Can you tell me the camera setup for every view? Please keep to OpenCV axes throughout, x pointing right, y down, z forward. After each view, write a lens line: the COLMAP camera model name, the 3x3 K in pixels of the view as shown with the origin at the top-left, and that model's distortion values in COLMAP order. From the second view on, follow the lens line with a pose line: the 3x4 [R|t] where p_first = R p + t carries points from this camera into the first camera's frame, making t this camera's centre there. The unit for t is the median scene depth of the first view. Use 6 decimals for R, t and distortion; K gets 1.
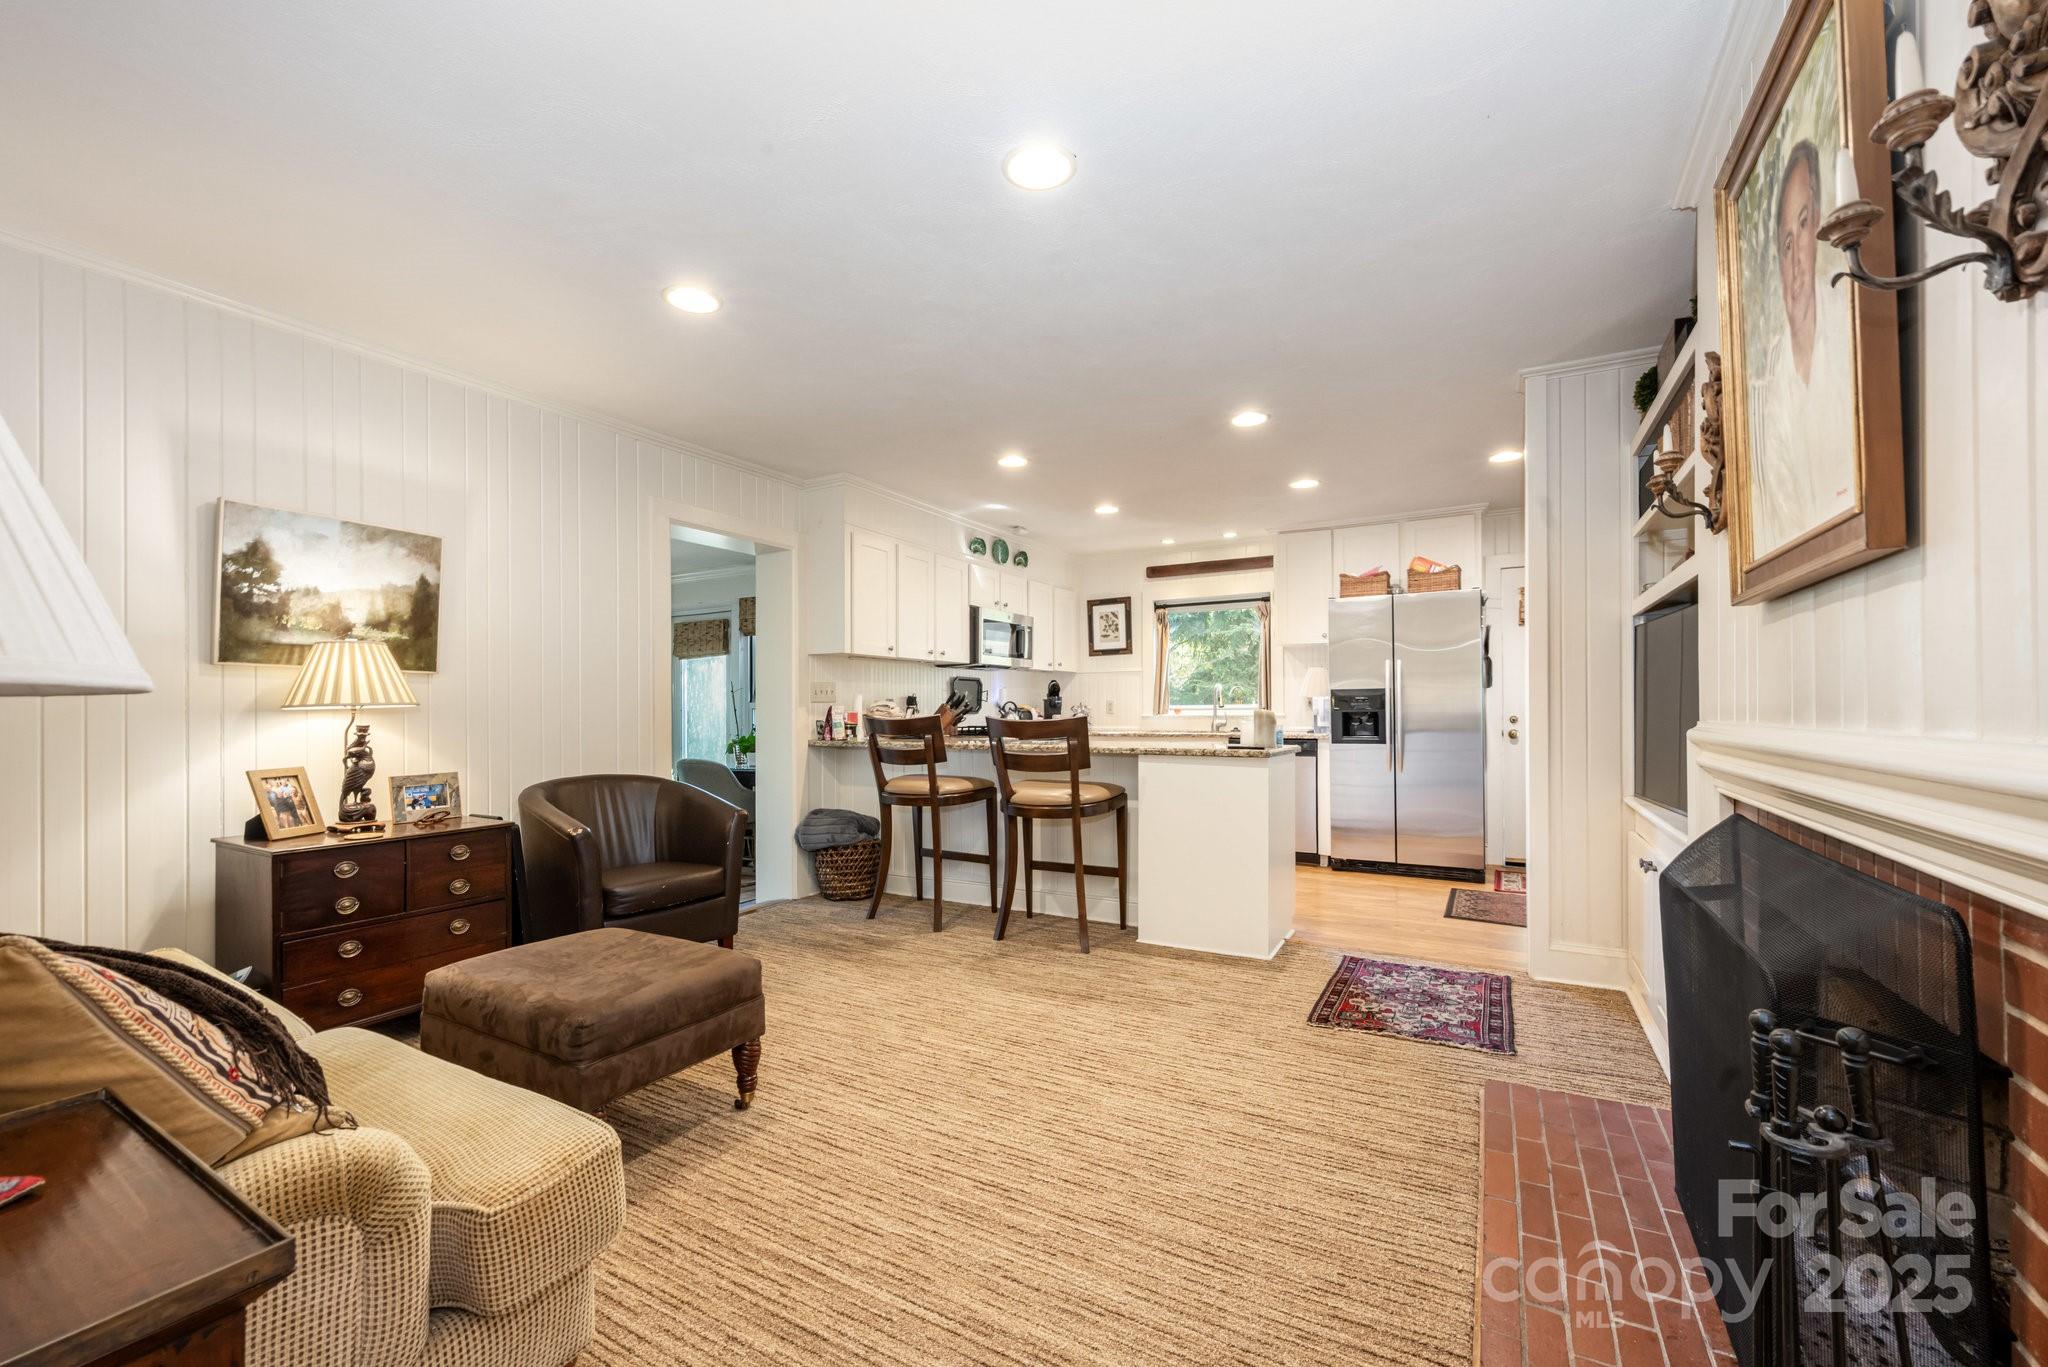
lens RADIAL K [[830.8, 0, 1030.0], [0, 830.8, 701.4], [0, 0, 1]] dist [0.006316, -0.000155]
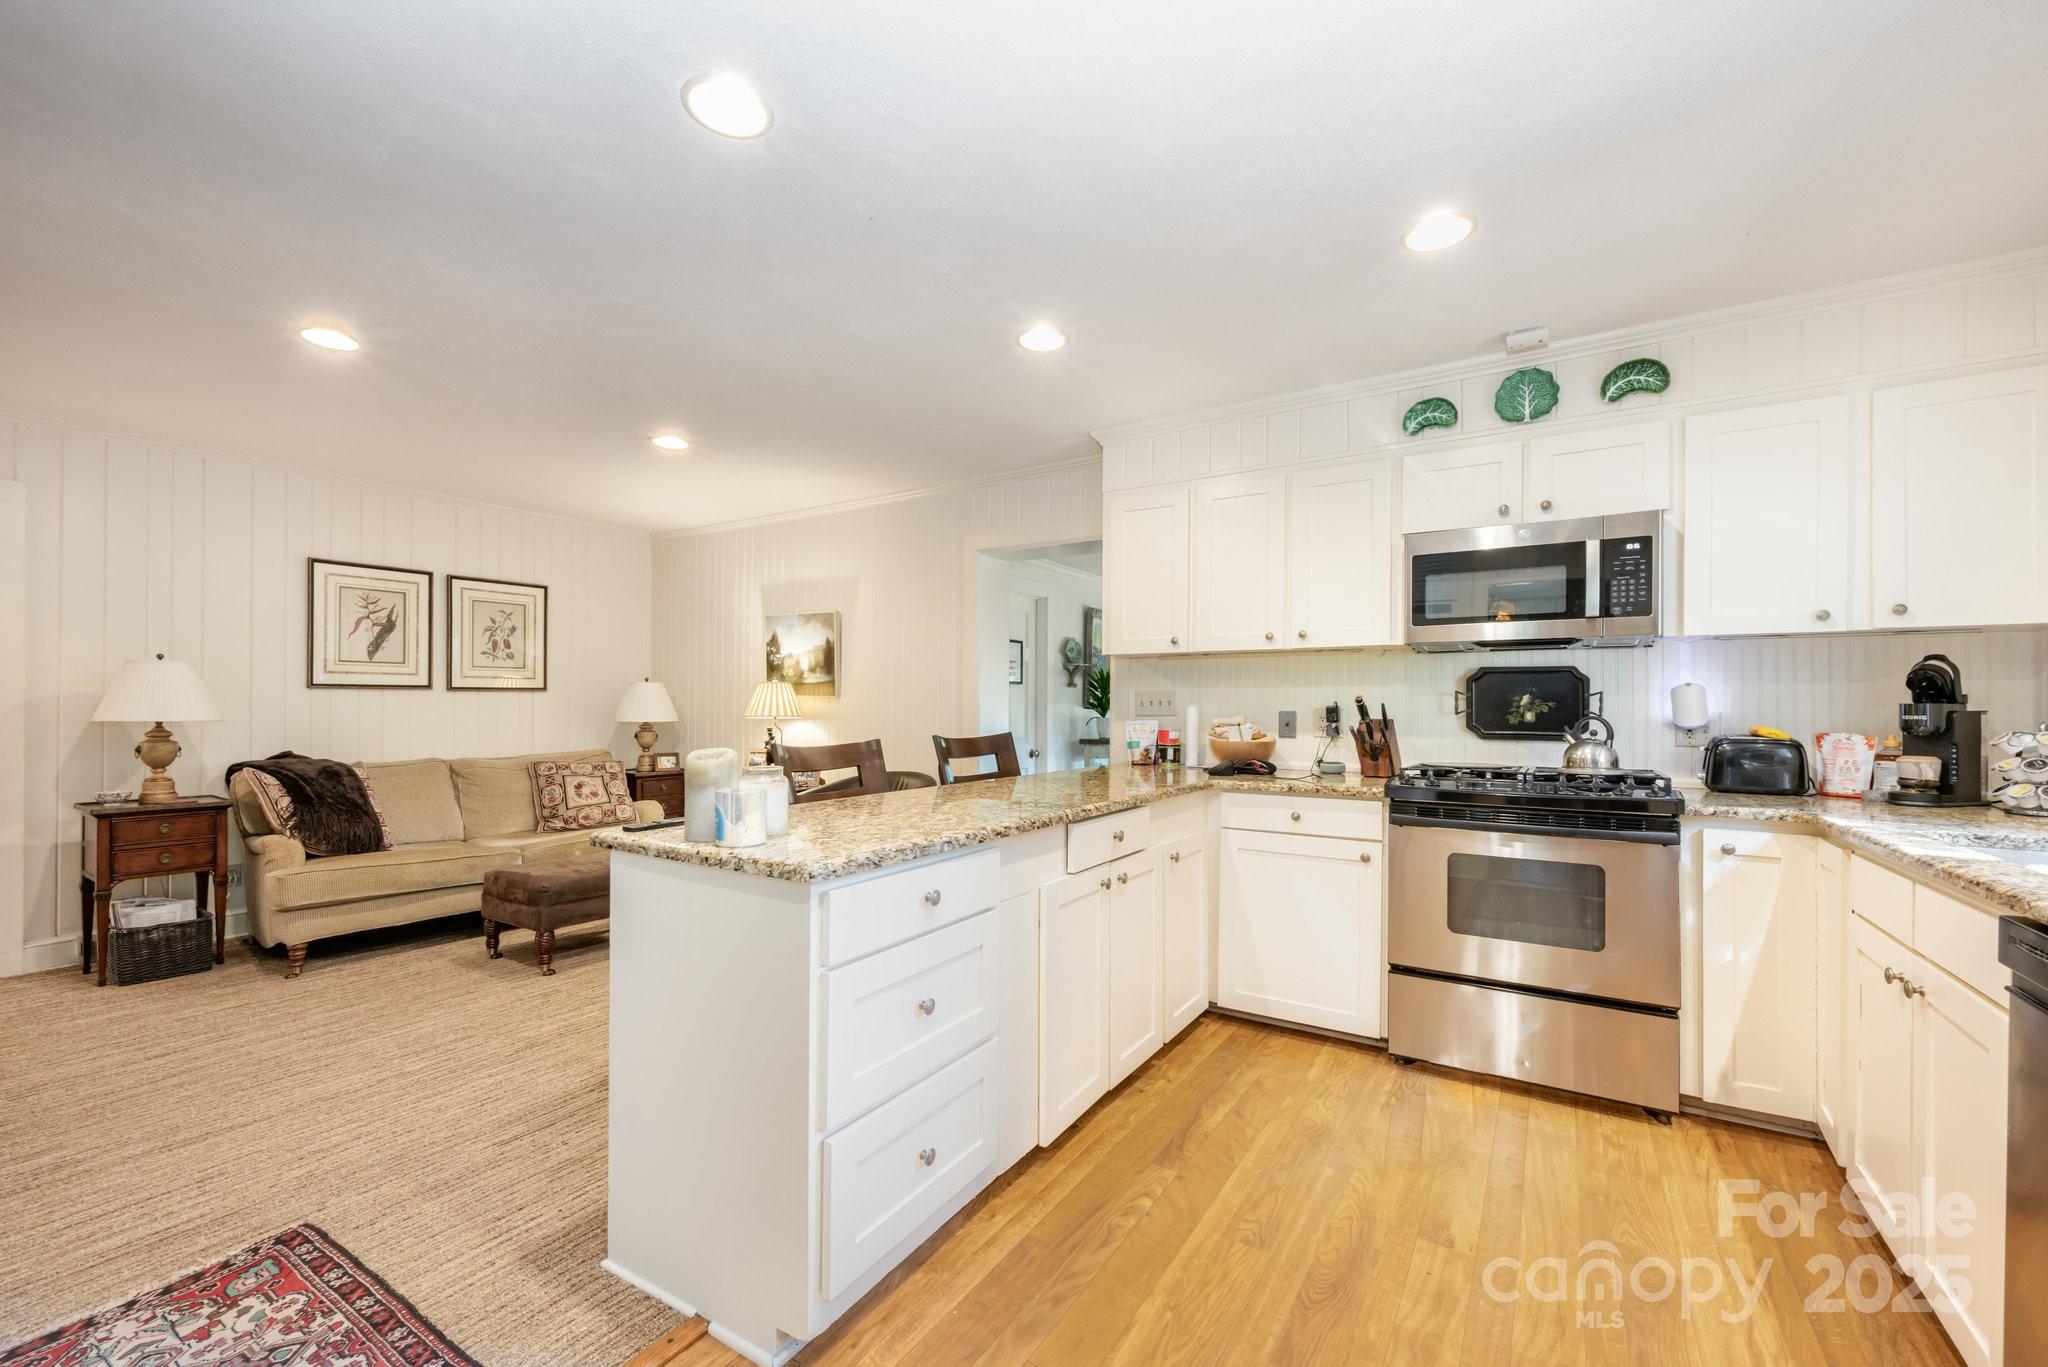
lens RADIAL K [[830.8, 0, 1020.3], [0, 830.8, 700.5], [0, 0, 1]] dist [0.006316, -0.000155]
pose [[-0.052482, -0.004210, -0.998613, 0.914378], [0.005516, 0.999975, -0.004506, -0.018538], [0.998607, -0.005744, -0.052458, 1.517792]]
